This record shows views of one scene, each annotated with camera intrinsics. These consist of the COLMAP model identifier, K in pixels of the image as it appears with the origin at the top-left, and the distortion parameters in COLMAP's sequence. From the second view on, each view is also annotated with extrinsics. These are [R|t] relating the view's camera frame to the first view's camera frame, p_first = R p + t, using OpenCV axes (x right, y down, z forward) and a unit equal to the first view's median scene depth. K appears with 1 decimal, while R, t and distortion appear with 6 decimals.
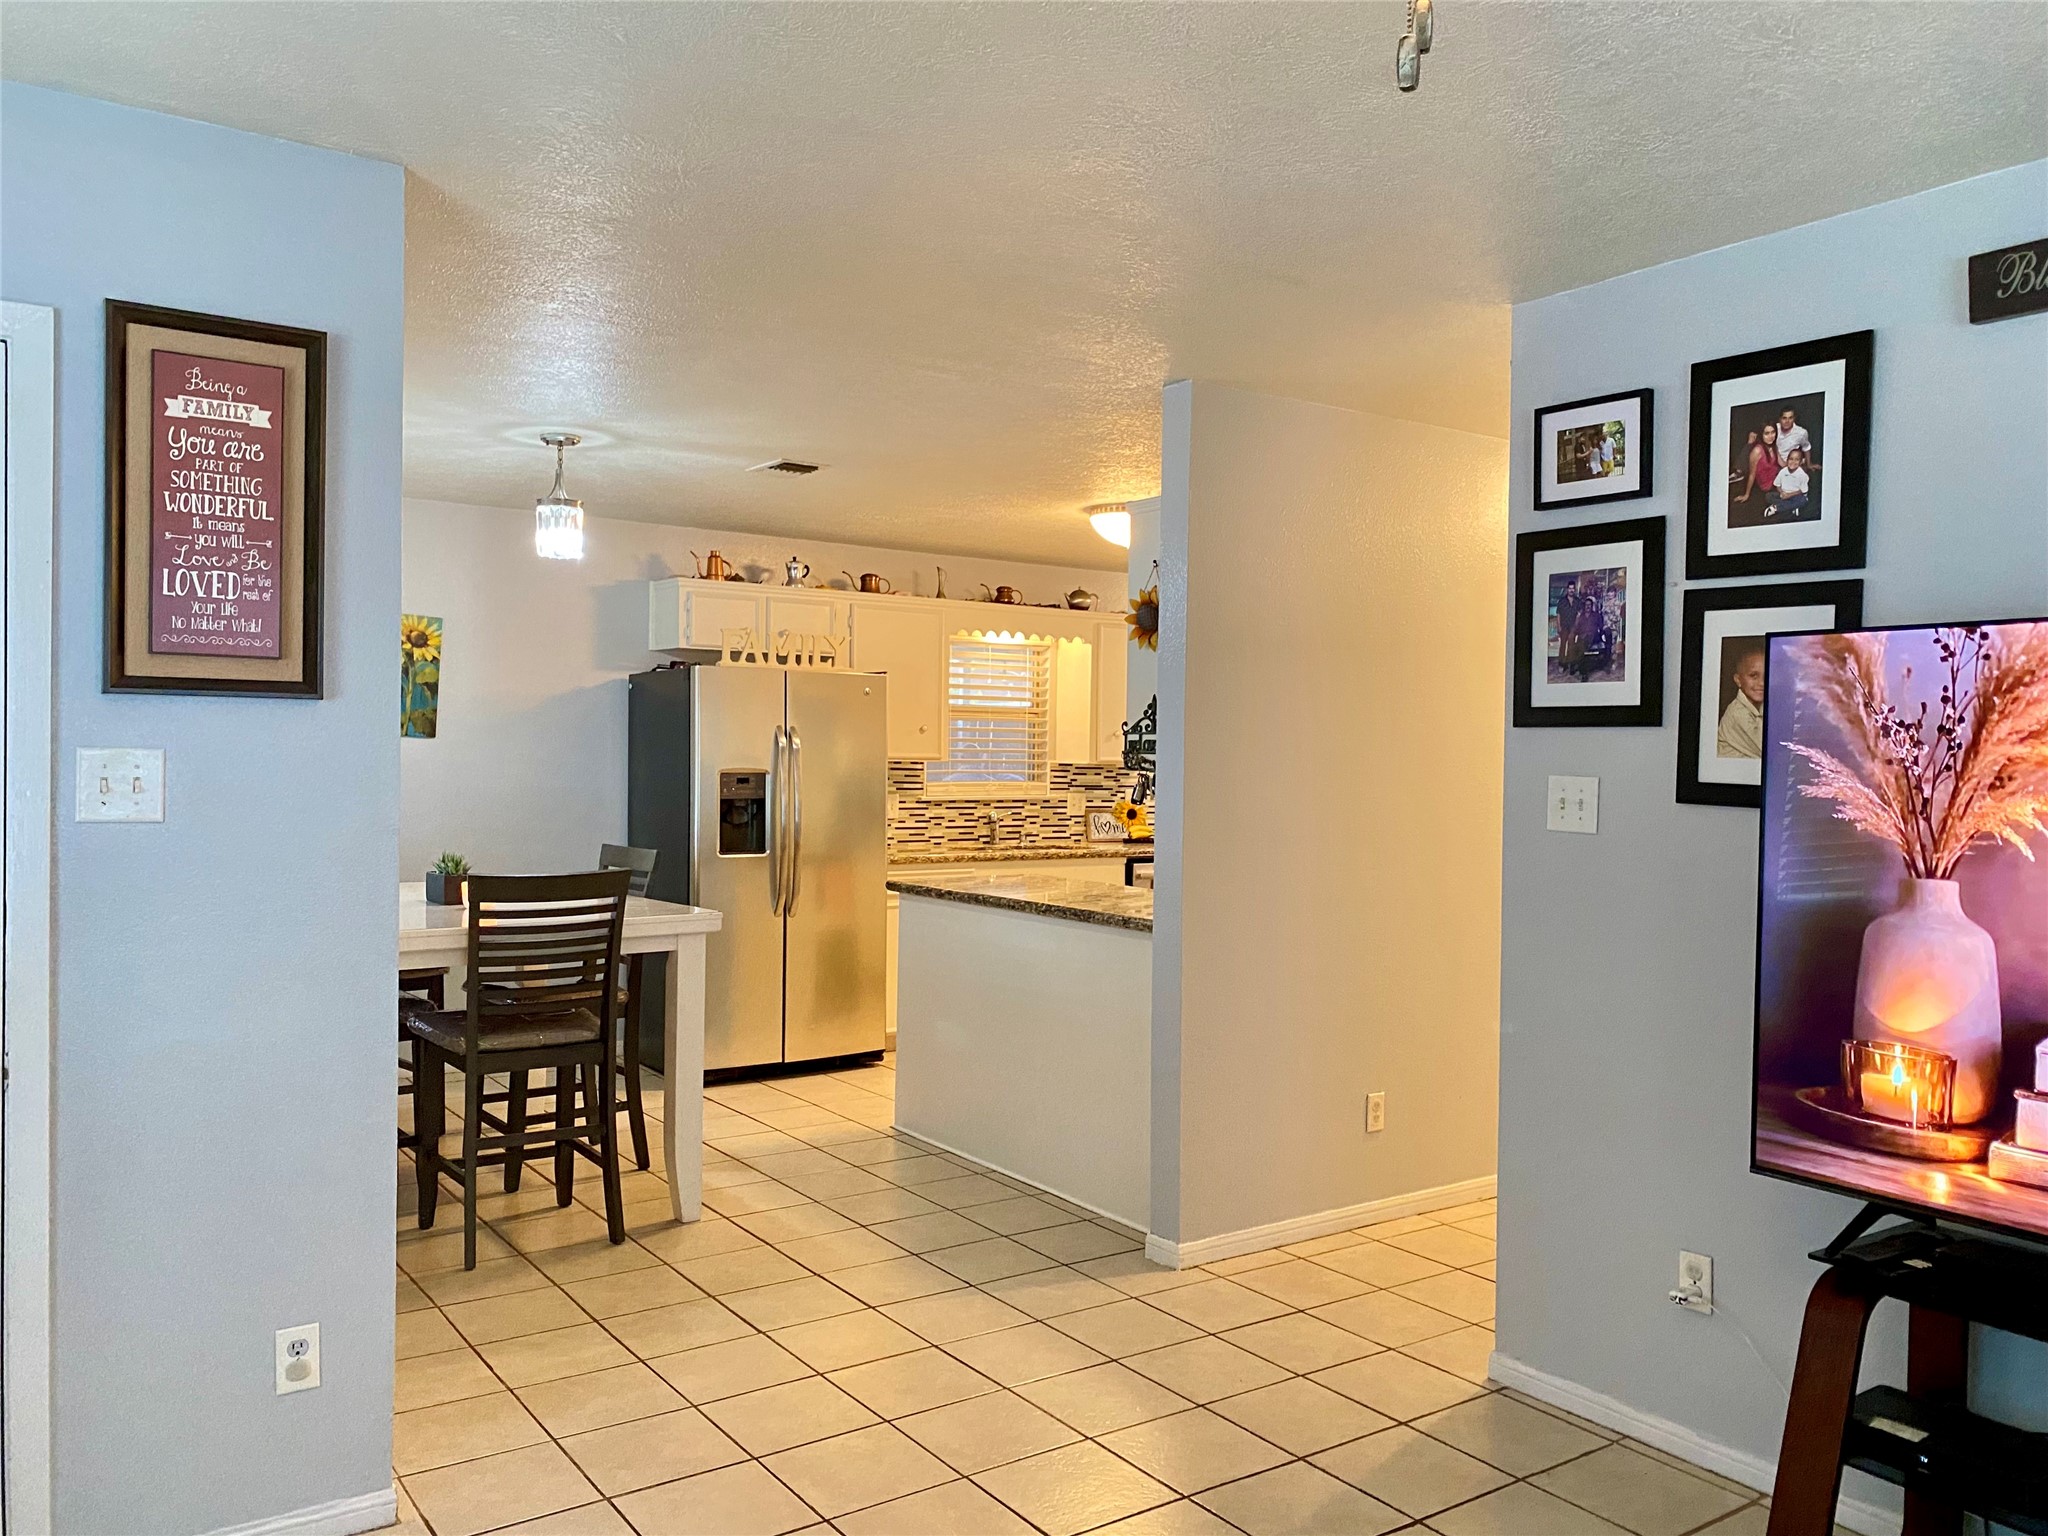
lens RADIAL K [[1564.5, 0, 1034.6], [0, 1564.5, 761.9], [0, 0, 1]] dist [0.053012, -0.061249]
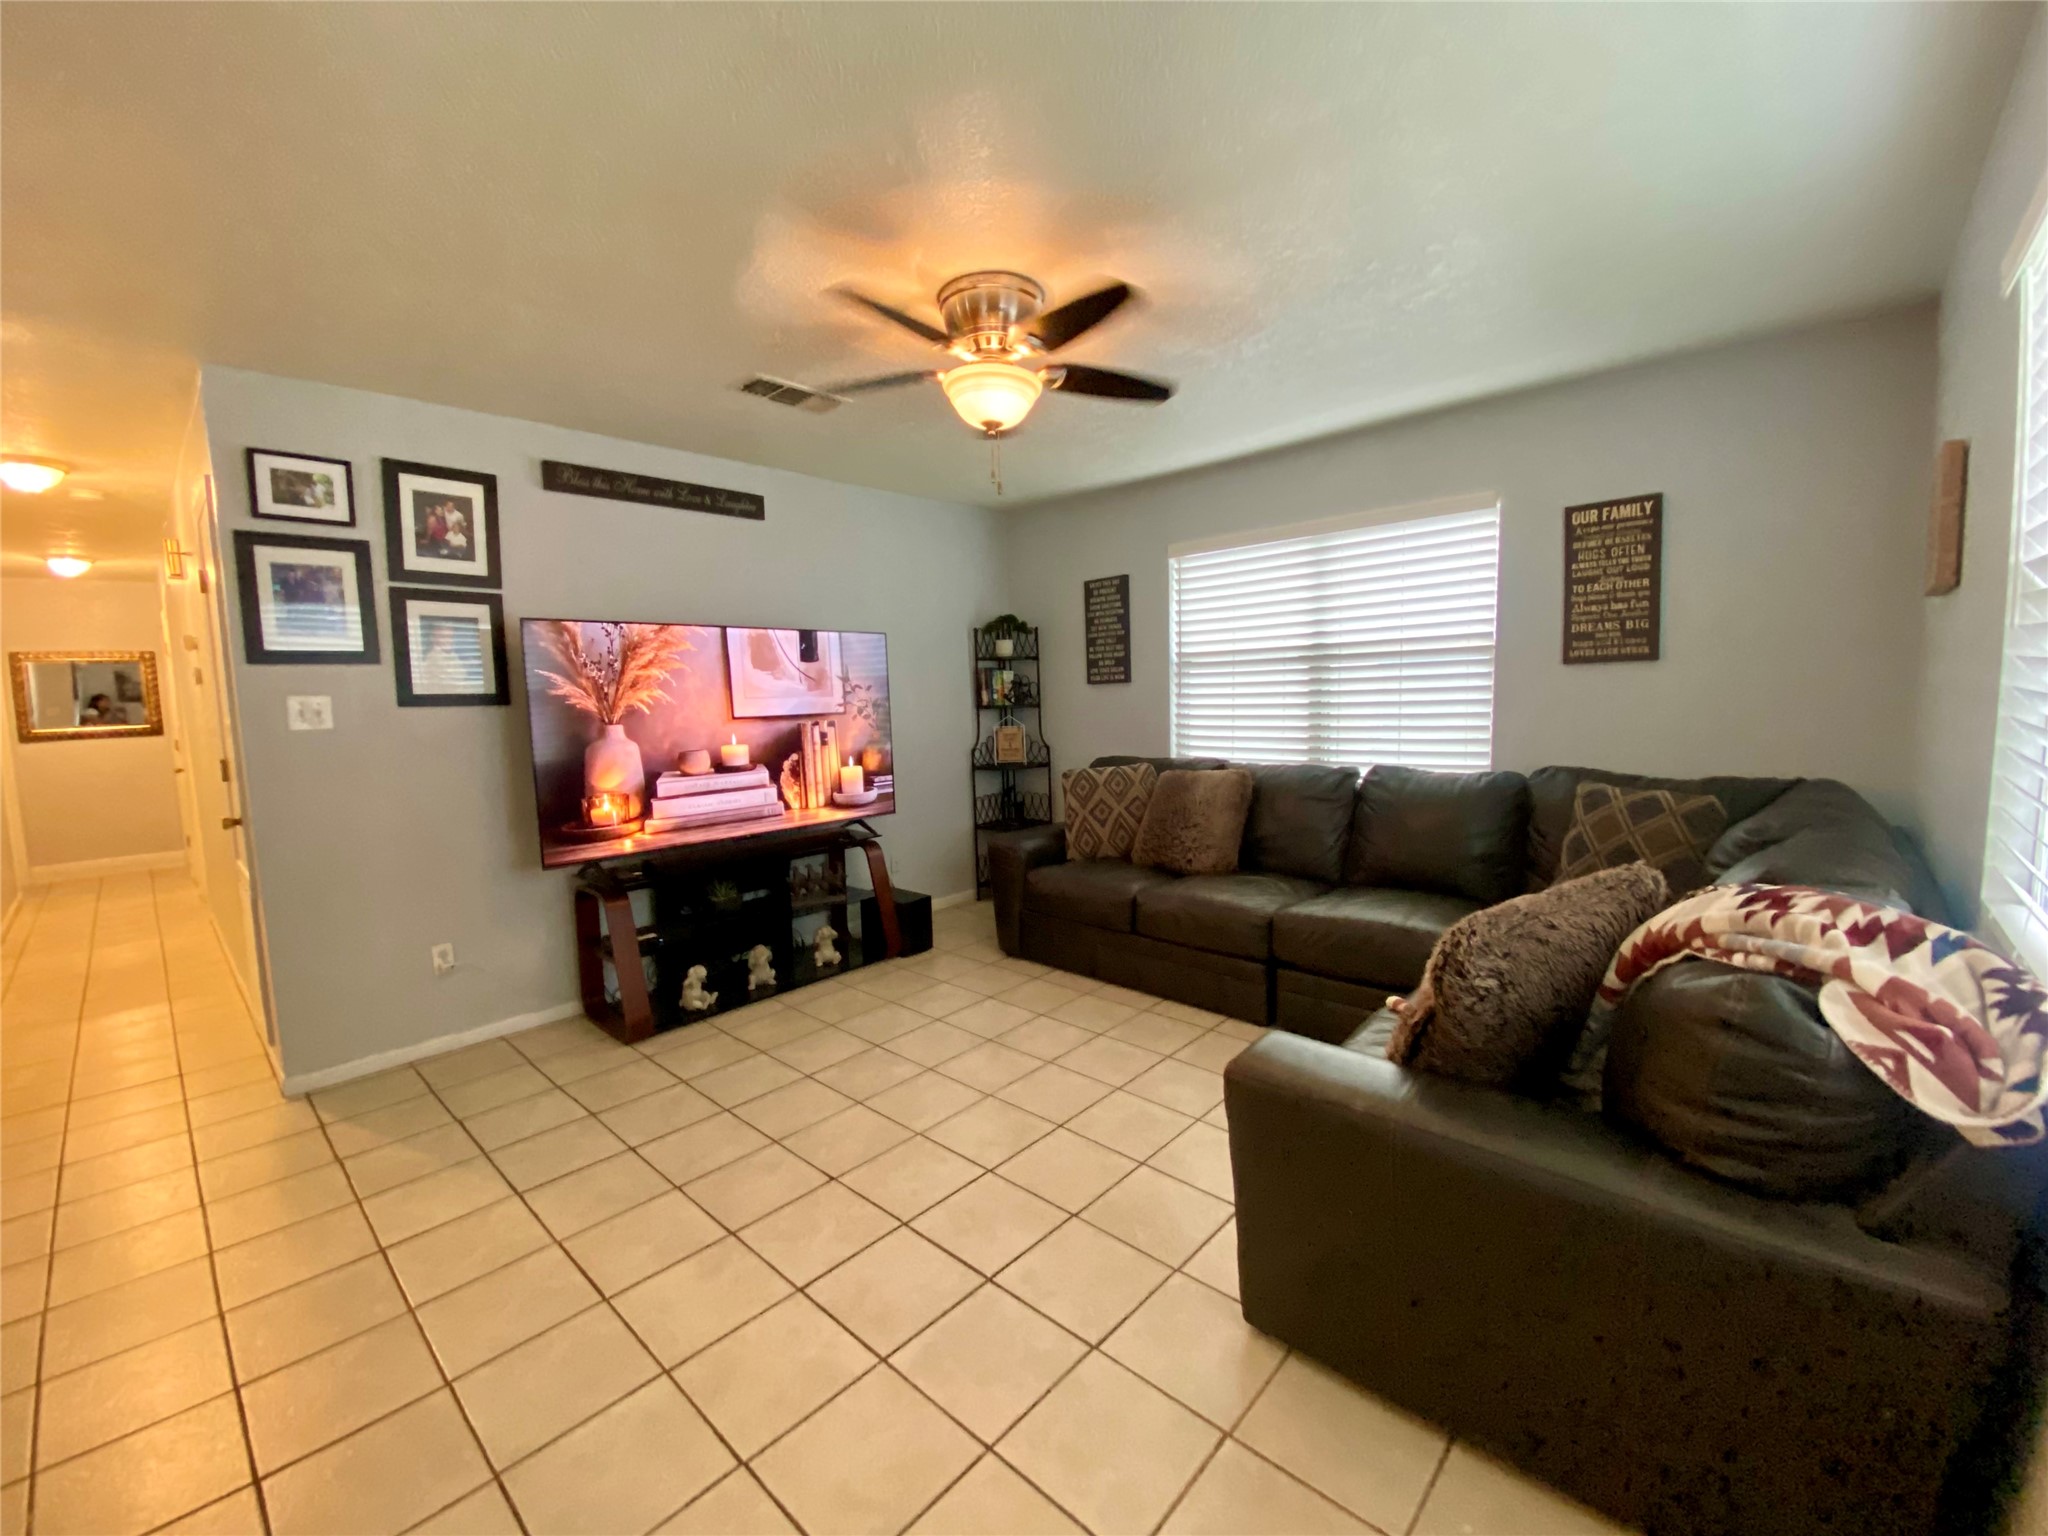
lens RADIAL K [[834.6, 0, 1033.1], [0, 834.6, 754.4], [0, 0, 1]] dist [-0.002014, -0.000327]
pose [[-0.209076, -0.094890, 0.973285, -0.578447], [0.030370, 0.994171, 0.103450, 0.003180], [-0.977428, 0.051188, -0.204976, 0.426232]]
